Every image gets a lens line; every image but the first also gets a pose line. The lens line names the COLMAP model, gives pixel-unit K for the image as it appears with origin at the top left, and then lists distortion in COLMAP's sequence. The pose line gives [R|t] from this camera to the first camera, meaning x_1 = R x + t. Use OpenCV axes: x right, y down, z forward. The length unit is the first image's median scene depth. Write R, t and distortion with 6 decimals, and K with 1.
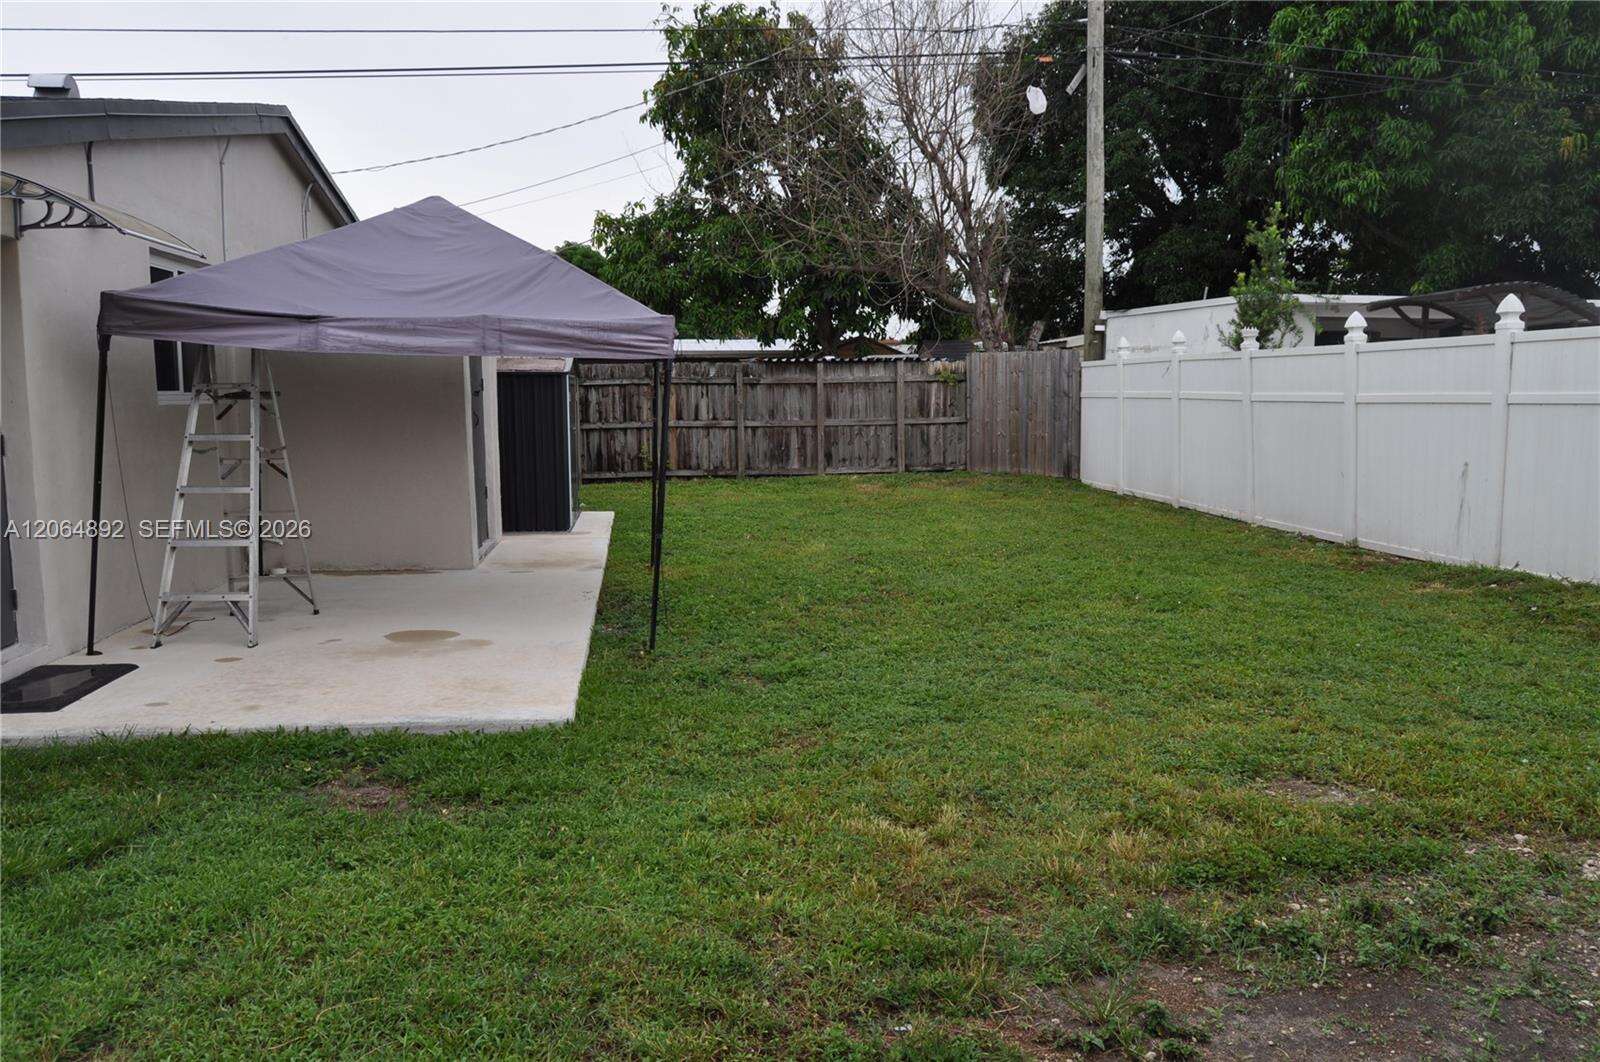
lens RADIAL K [[1261.2, 0, 813.5], [0, 1261.2, 525.0], [0, 0, 1]] dist [-0.014409, 0.009113]
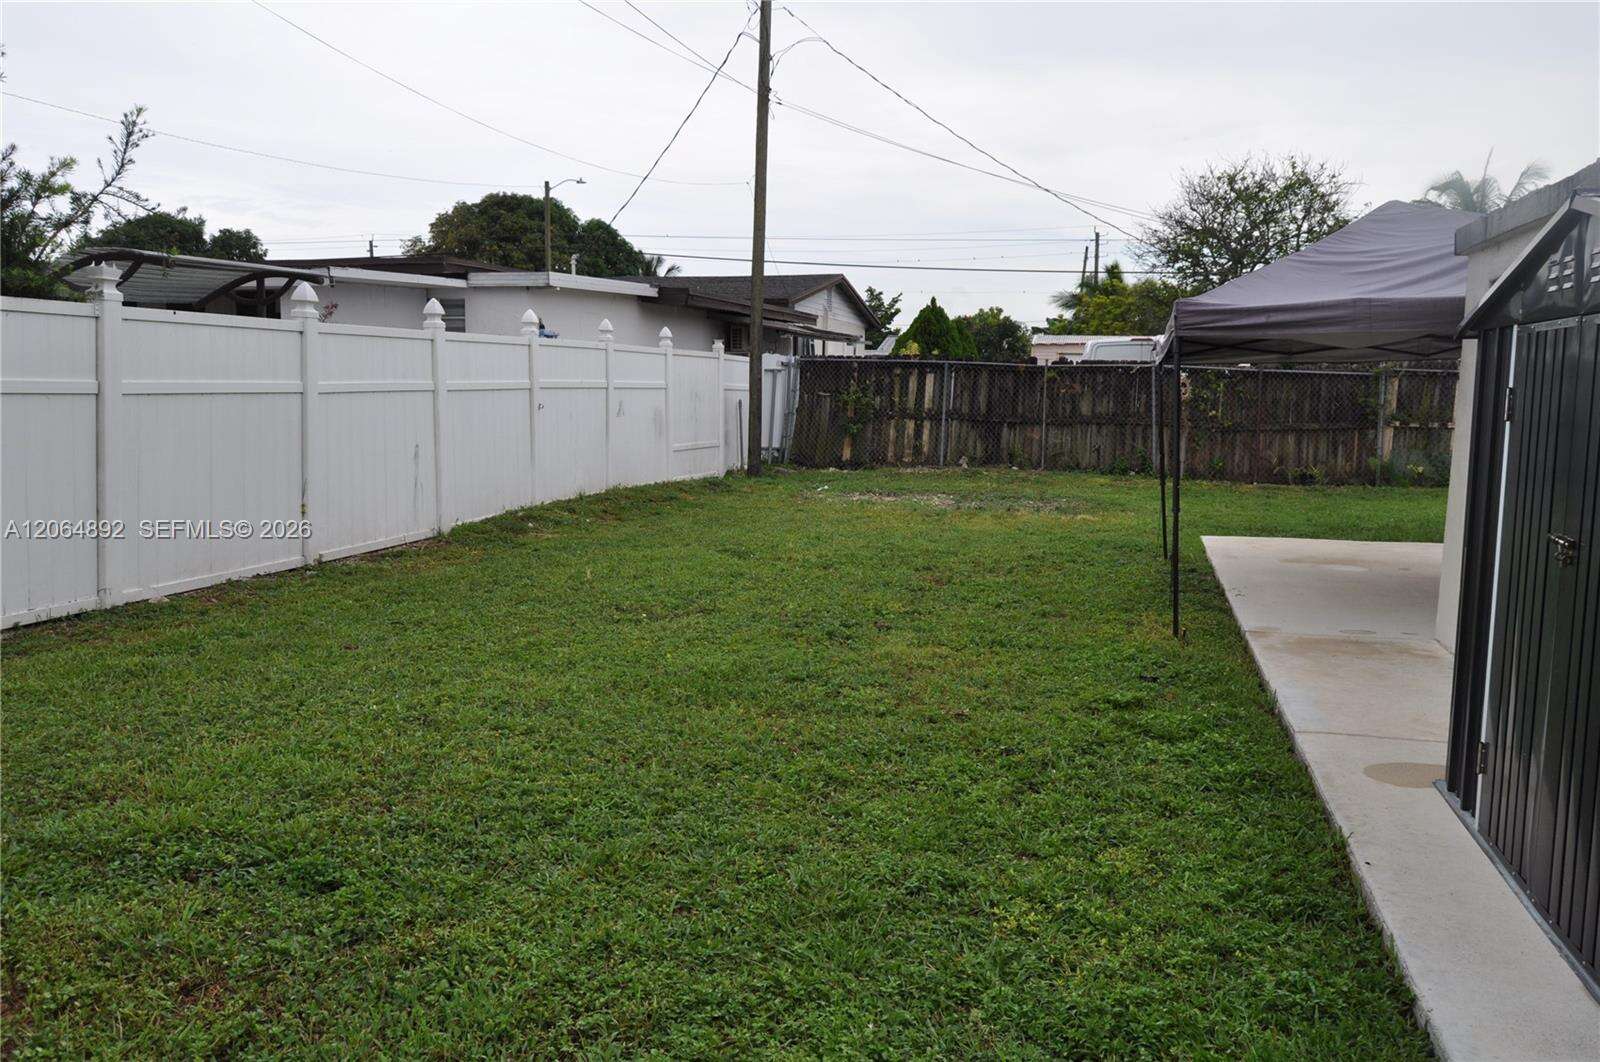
lens RADIAL K [[1261.2, 0, 801.6], [0, 1261.2, 526.8], [0, 0, 1]] dist [-0.014409, 0.009113]
pose [[-0.933119, -0.061772, 0.354221, -0.097612], [0.016053, 0.976993, 0.212664, -0.106791], [-0.359209, 0.204127, -0.910660, 0.970818]]
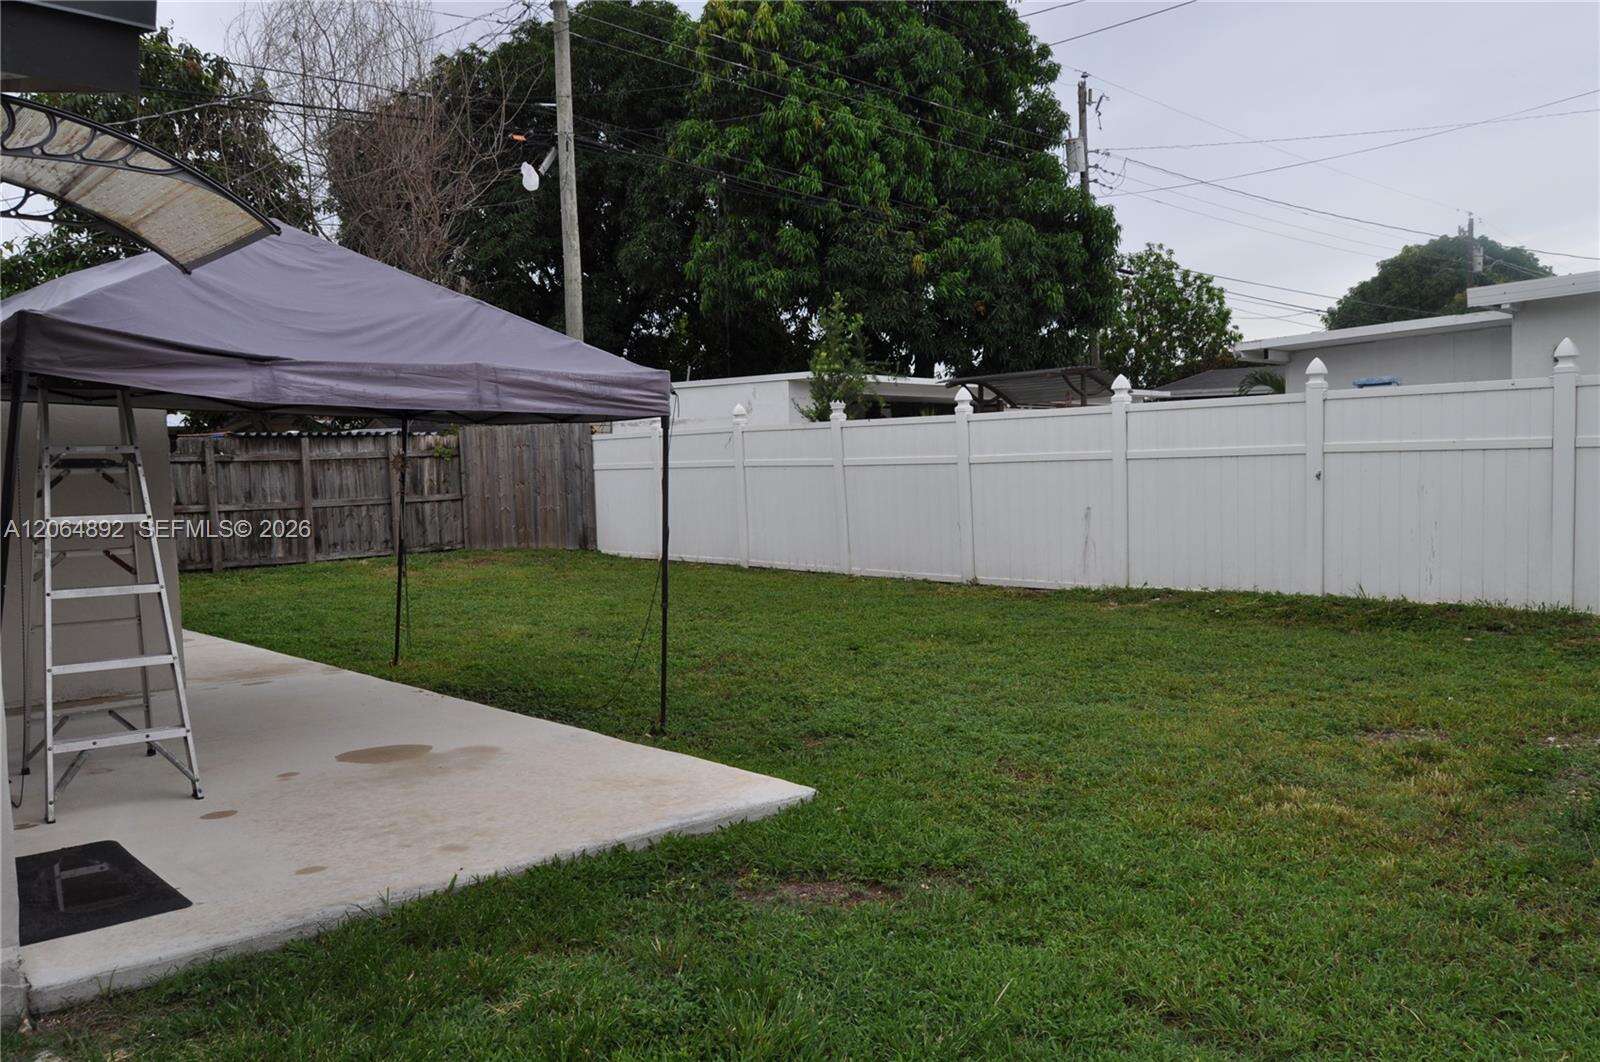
lens RADIAL K [[1261.2, 0, 814.4], [0, 1261.2, 534.1], [0, 0, 1]] dist [-0.014409, 0.009113]
pose [[0.810890, -0.046404, 0.583356, -0.225371], [0.080660, 0.996199, -0.032876, -0.001673], [-0.579614, 0.073712, 0.811551, 0.069912]]
